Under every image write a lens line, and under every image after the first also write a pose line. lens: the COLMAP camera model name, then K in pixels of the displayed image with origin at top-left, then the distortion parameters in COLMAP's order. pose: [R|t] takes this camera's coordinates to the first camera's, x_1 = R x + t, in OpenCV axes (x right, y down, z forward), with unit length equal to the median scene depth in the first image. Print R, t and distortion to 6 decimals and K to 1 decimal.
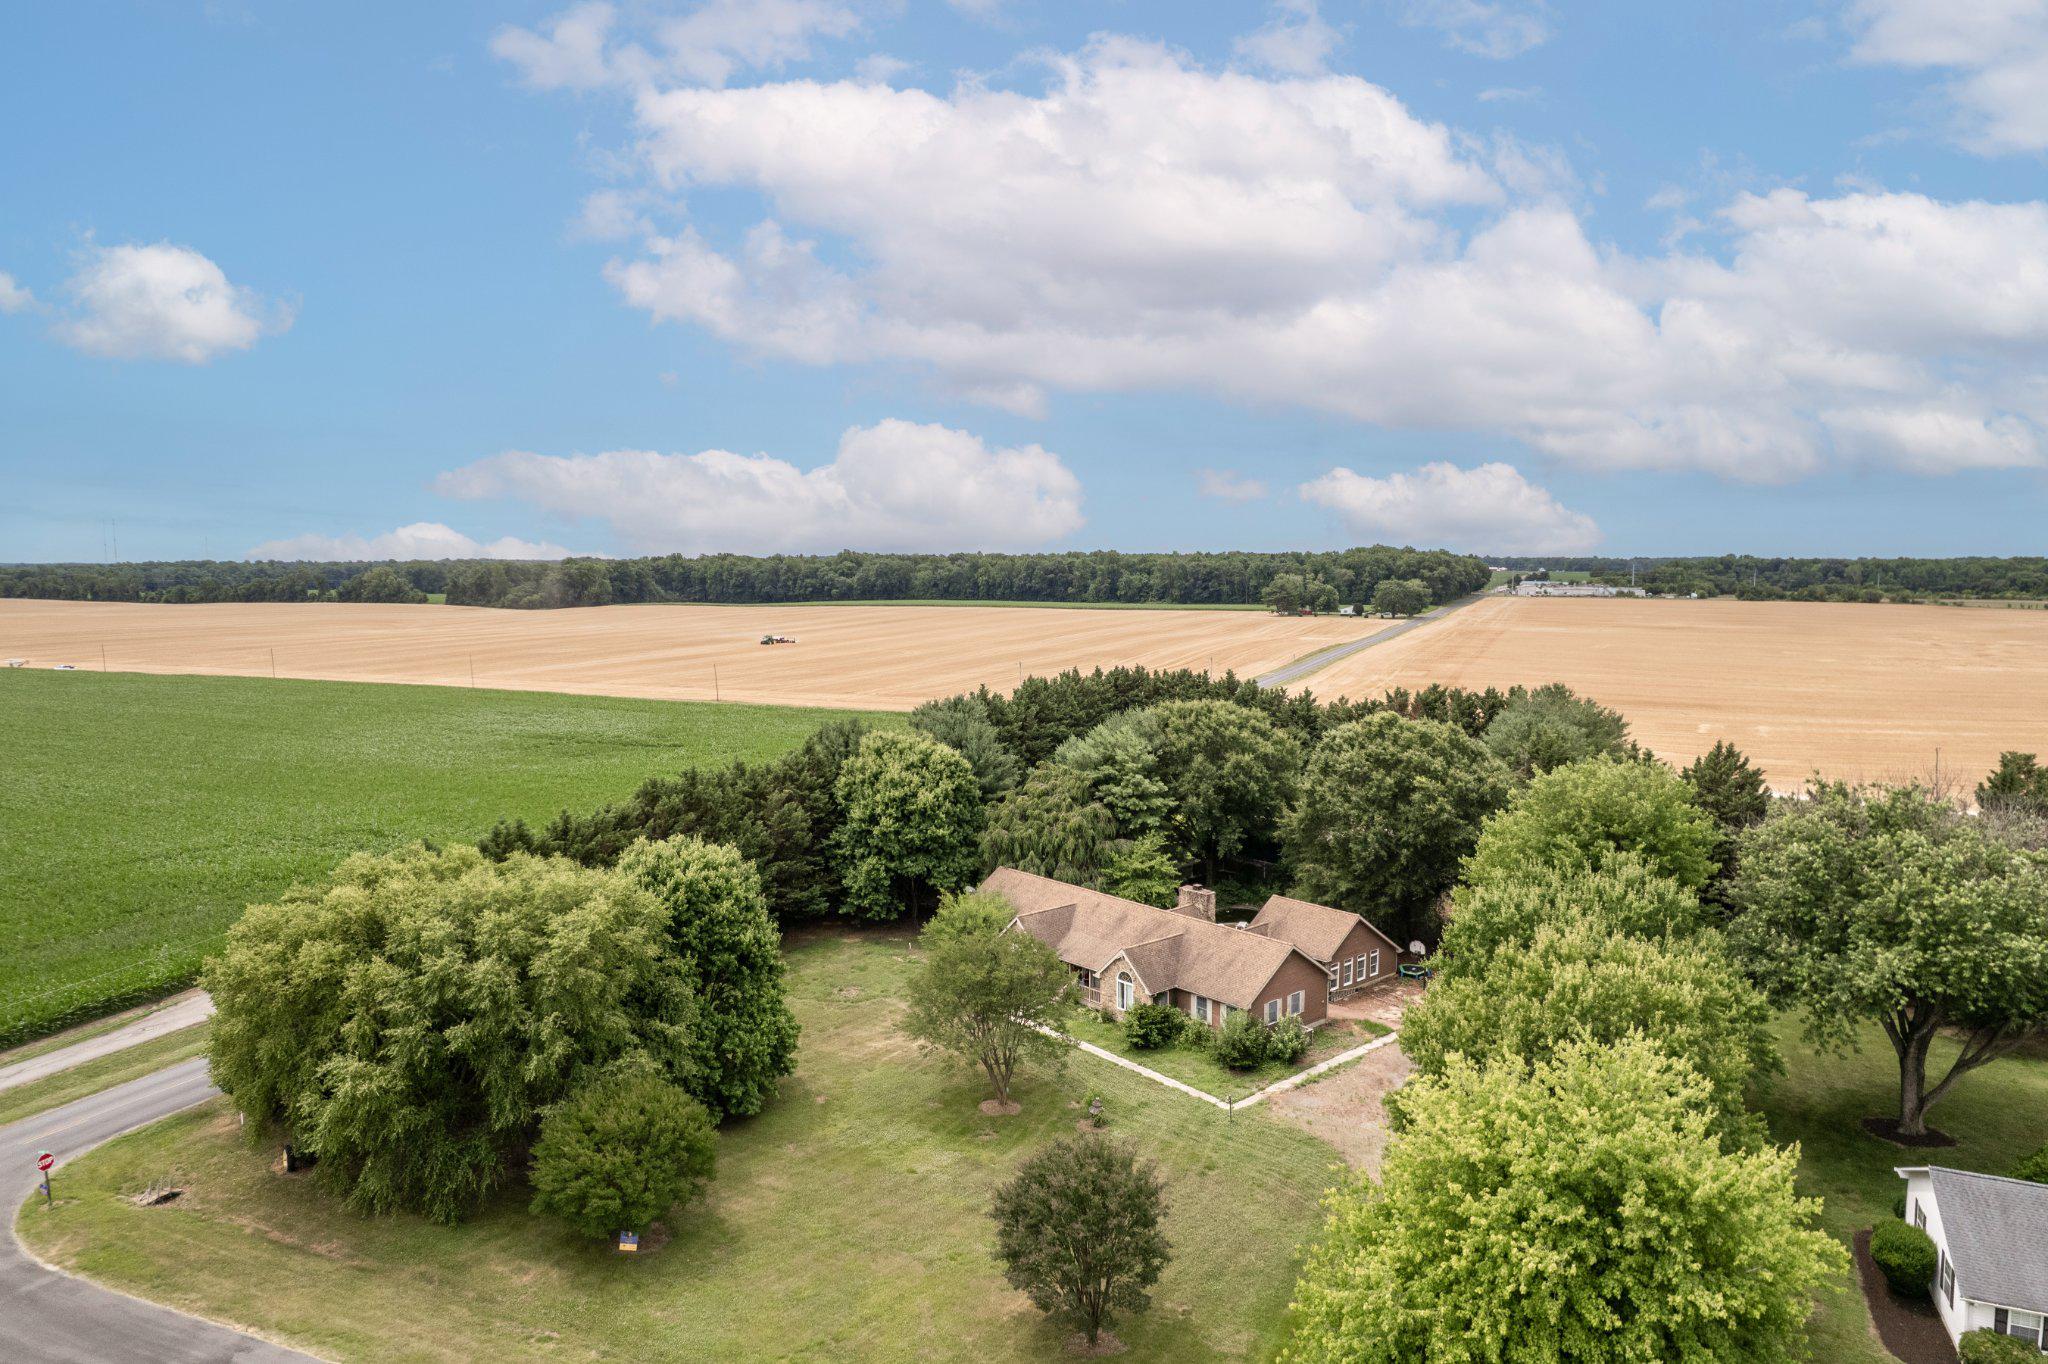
lens RADIAL K [[1308.1, 0, 1024.0], [0, 1308.1, 682.0], [0, 0, 1]] dist [-0.074377, 0.064778]
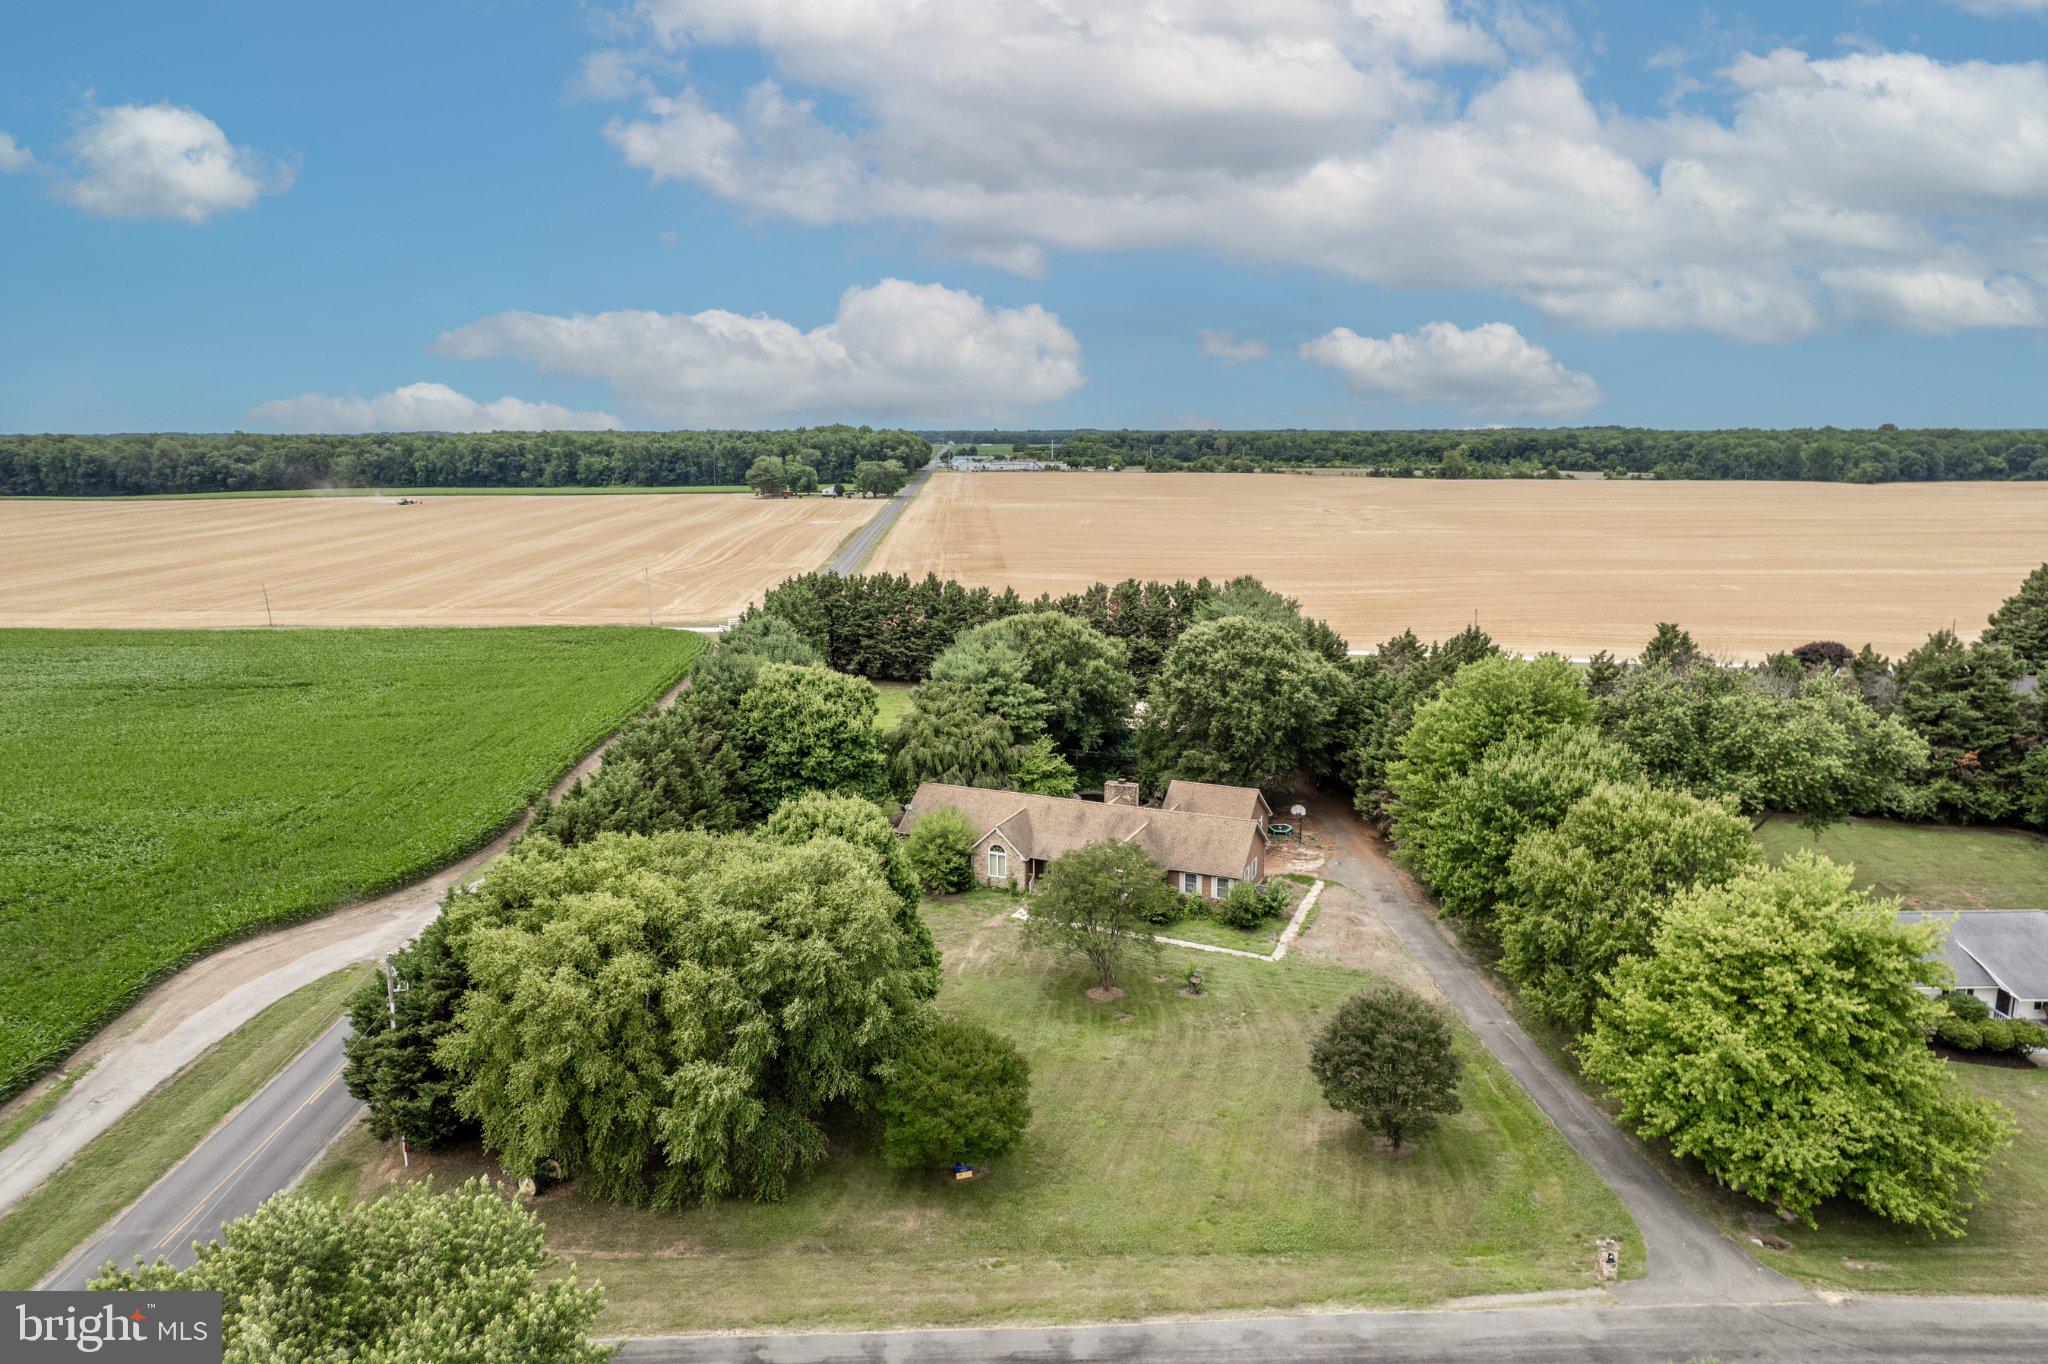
lens RADIAL K [[1289.0, 0, 1024.0], [0, 1289.0, 682.0], [0, 0, 1]] dist [-0.054066, 0.066516]
pose [[0.905366, -0.082689, 0.416504, -0.355636], [0.041859, 0.993459, 0.106243, -0.046501], [-0.422565, -0.078754, 0.902905, 0.016393]]
